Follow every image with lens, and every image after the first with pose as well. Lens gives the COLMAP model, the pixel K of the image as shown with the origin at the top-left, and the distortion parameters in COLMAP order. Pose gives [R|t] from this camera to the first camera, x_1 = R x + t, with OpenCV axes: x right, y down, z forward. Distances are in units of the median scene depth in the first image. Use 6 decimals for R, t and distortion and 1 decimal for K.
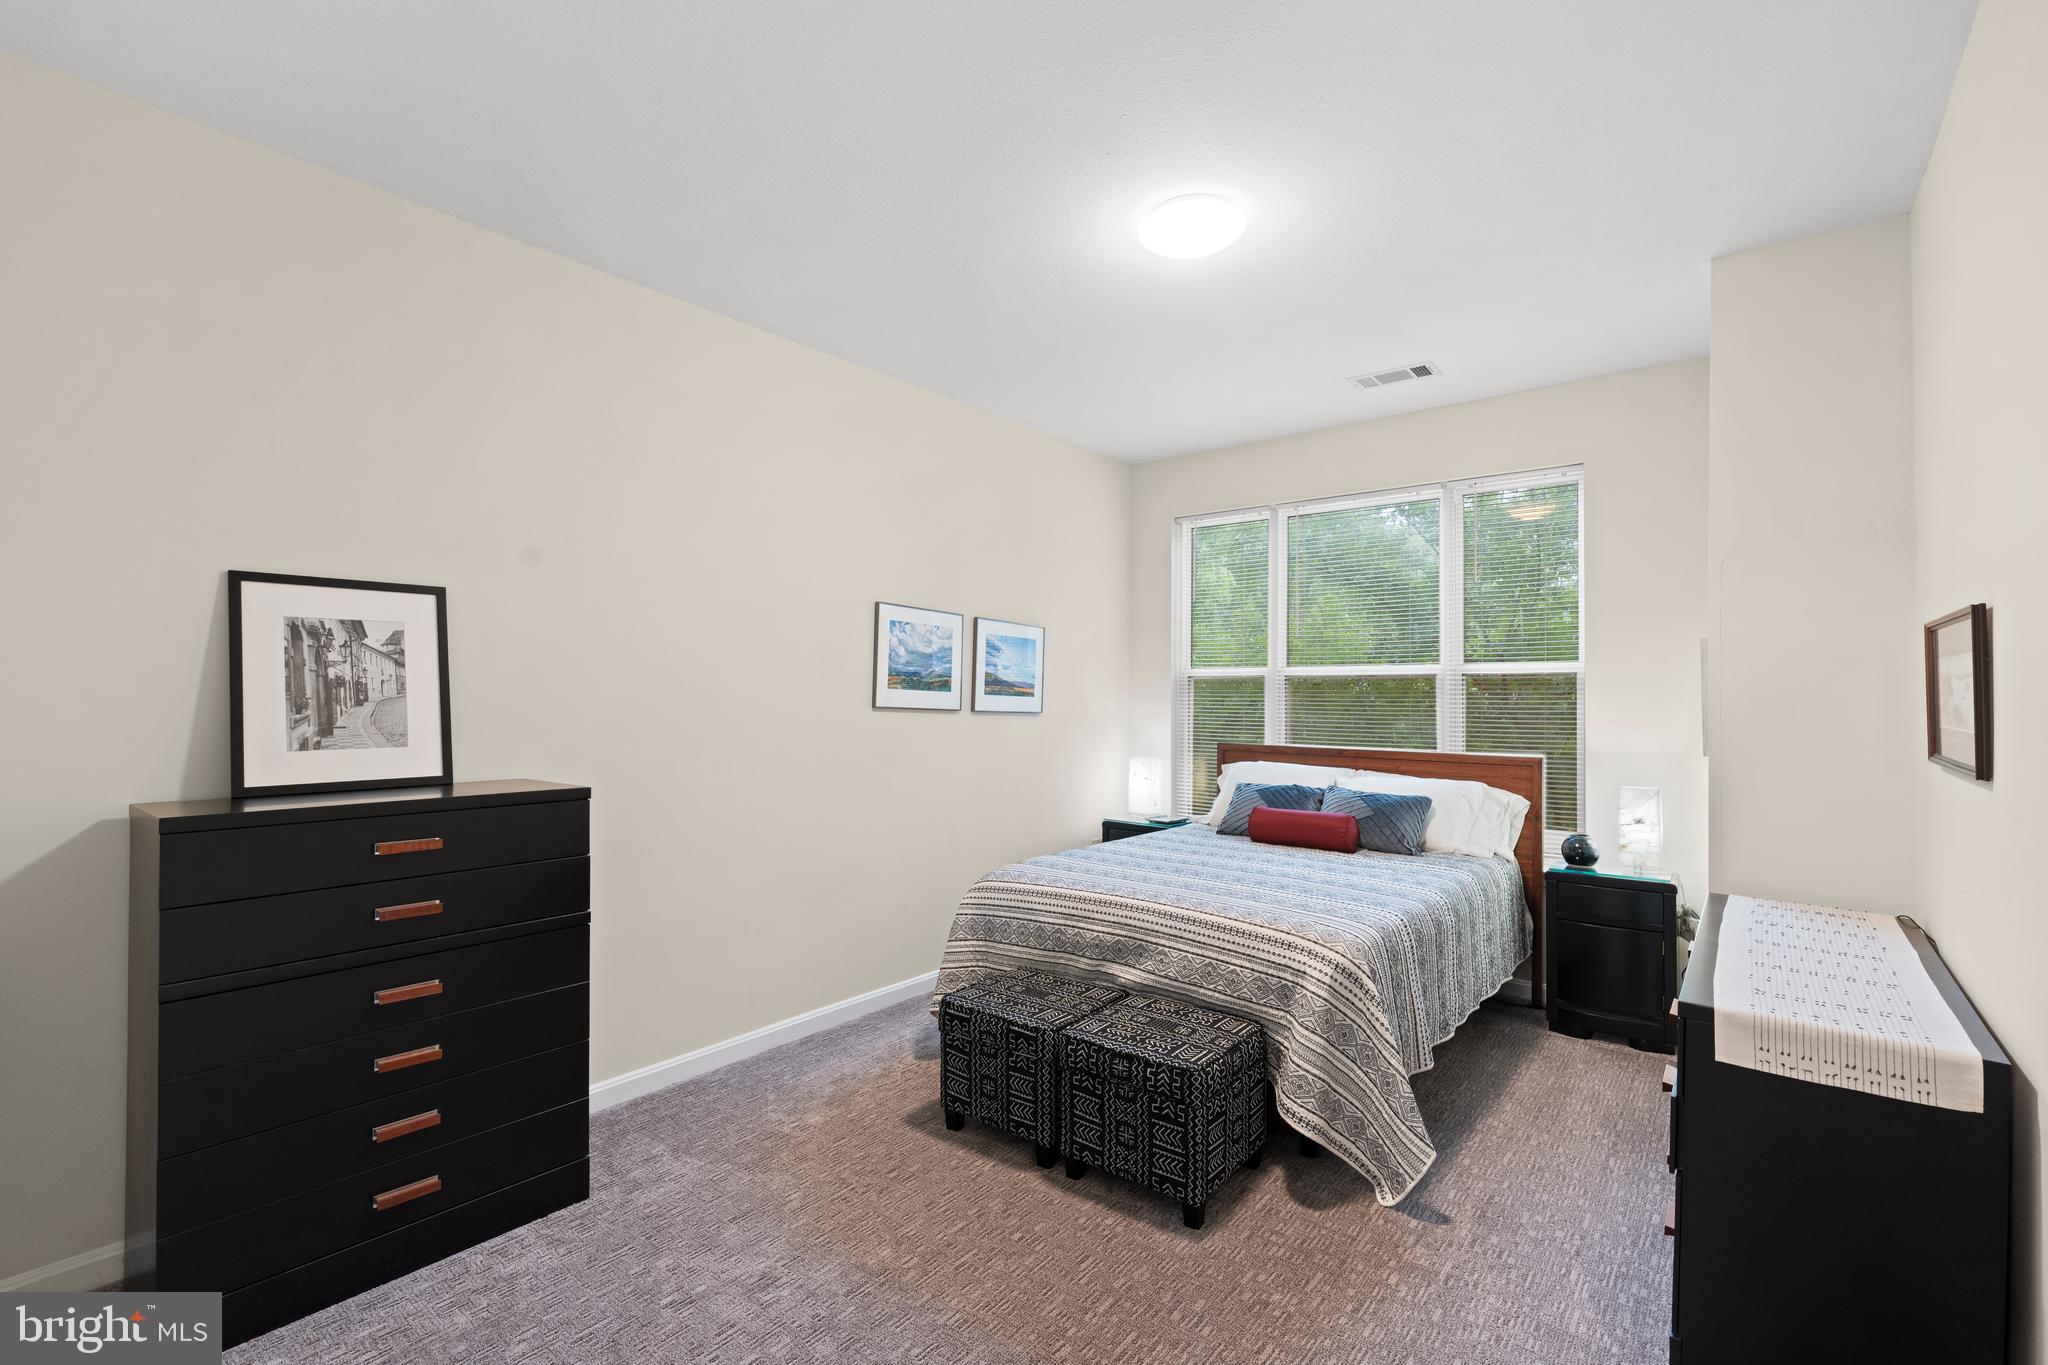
lens RADIAL K [[901.8, 0, 961.7], [0, 901.8, 713.7], [0, 0, 1]] dist [-0.004898, 0.001557]
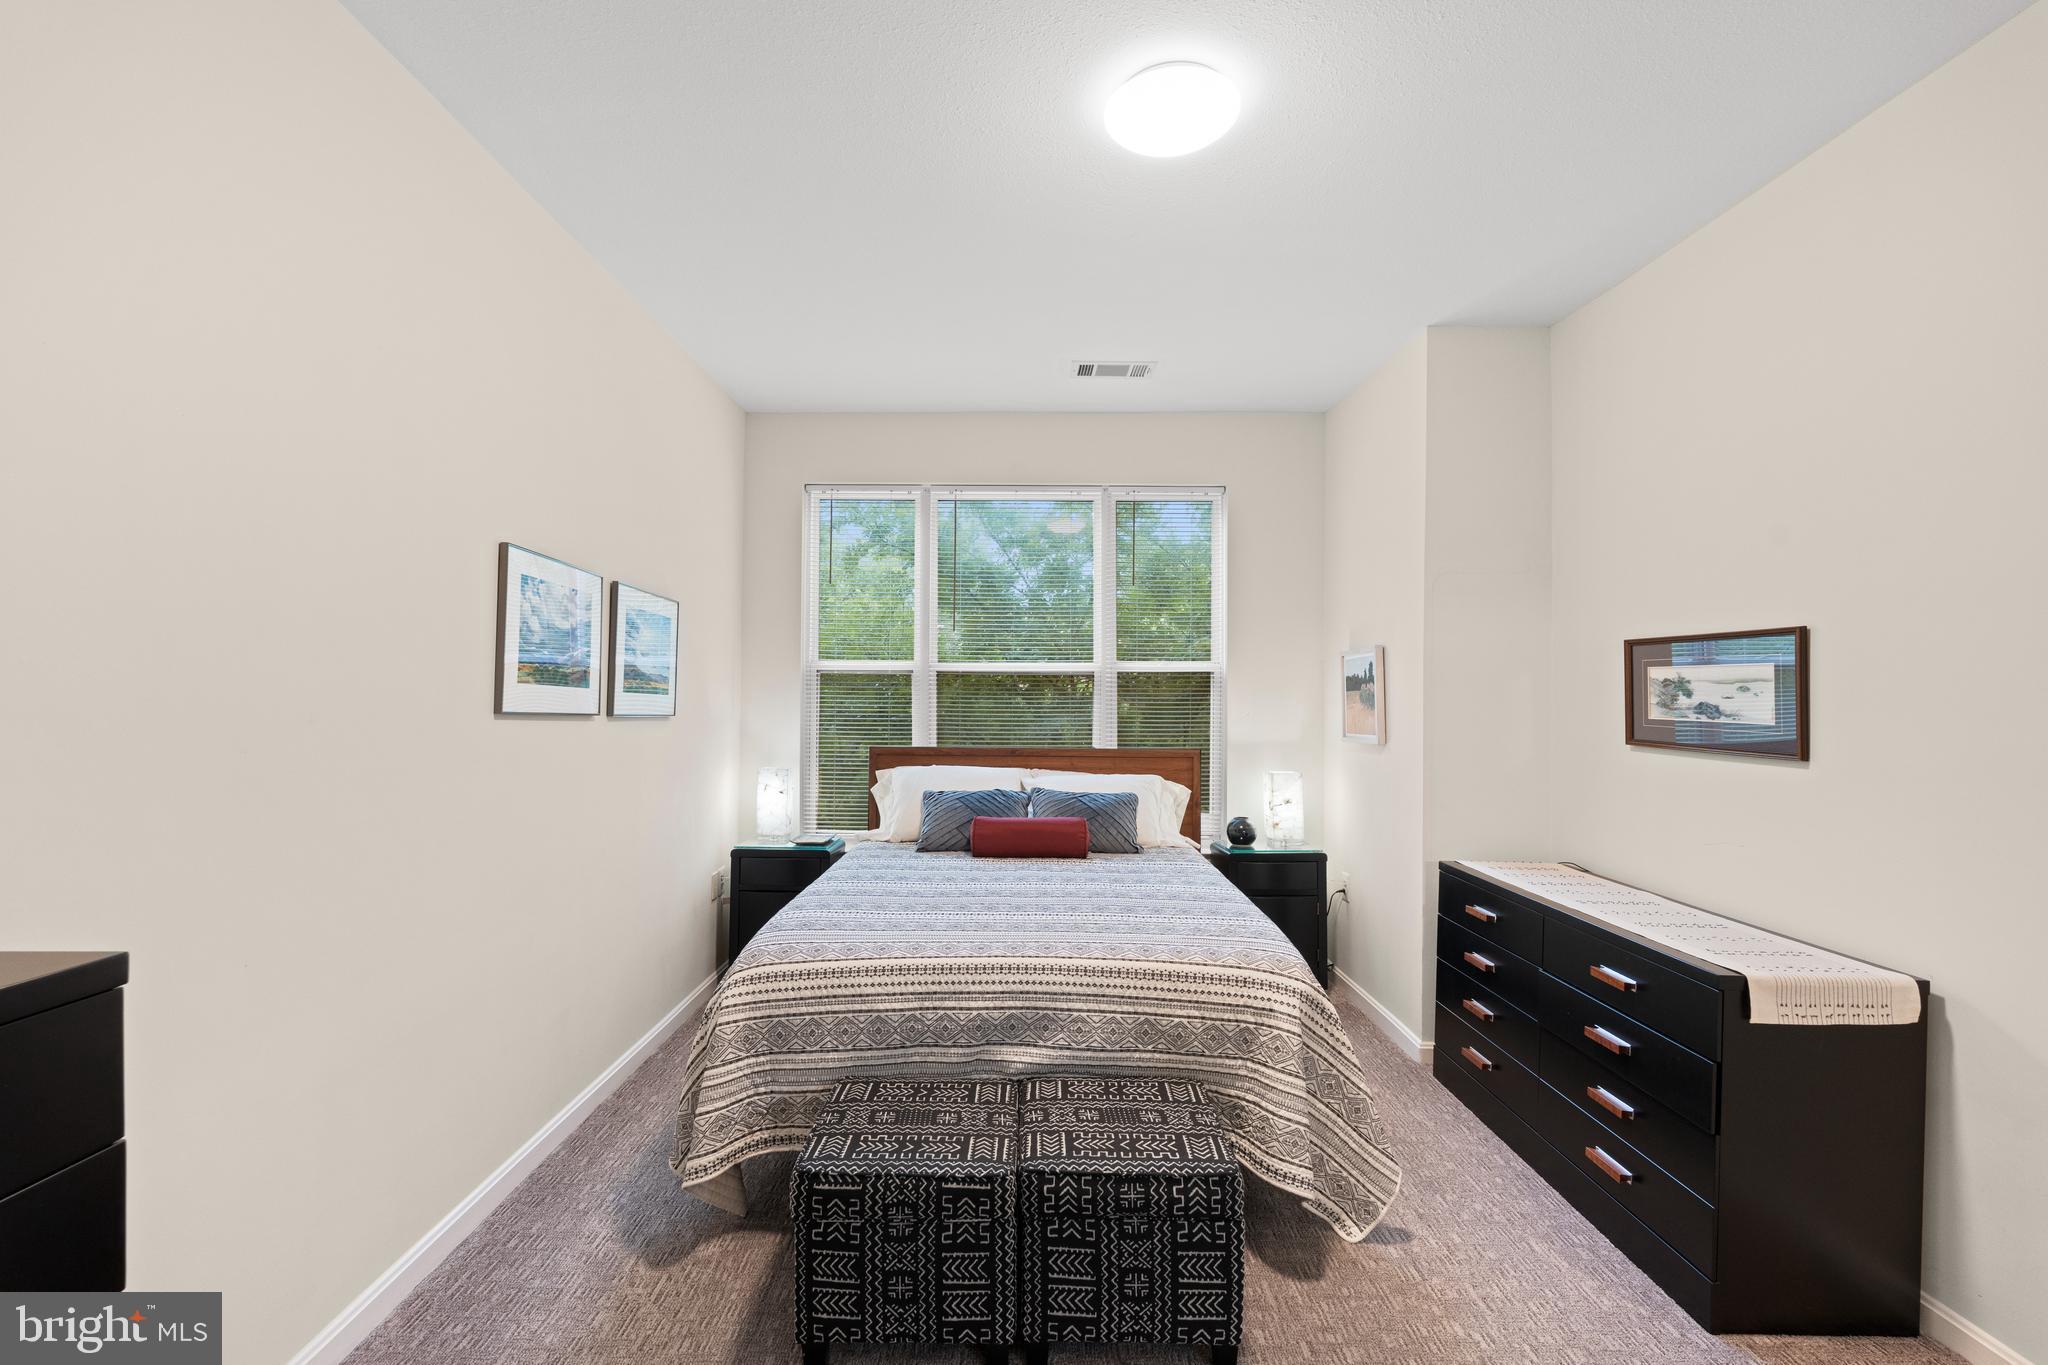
lens RADIAL K [[901.8, 0, 1006.1], [0, 901.8, 694.9], [0, 0, 1]] dist [-0.004898, 0.001557]
pose [[0.759205, -0.003657, 0.650841, -0.277403], [0.014295, 0.999837, -0.011057, -0.008994], [-0.650694, 0.017698, 0.759134, 0.361425]]
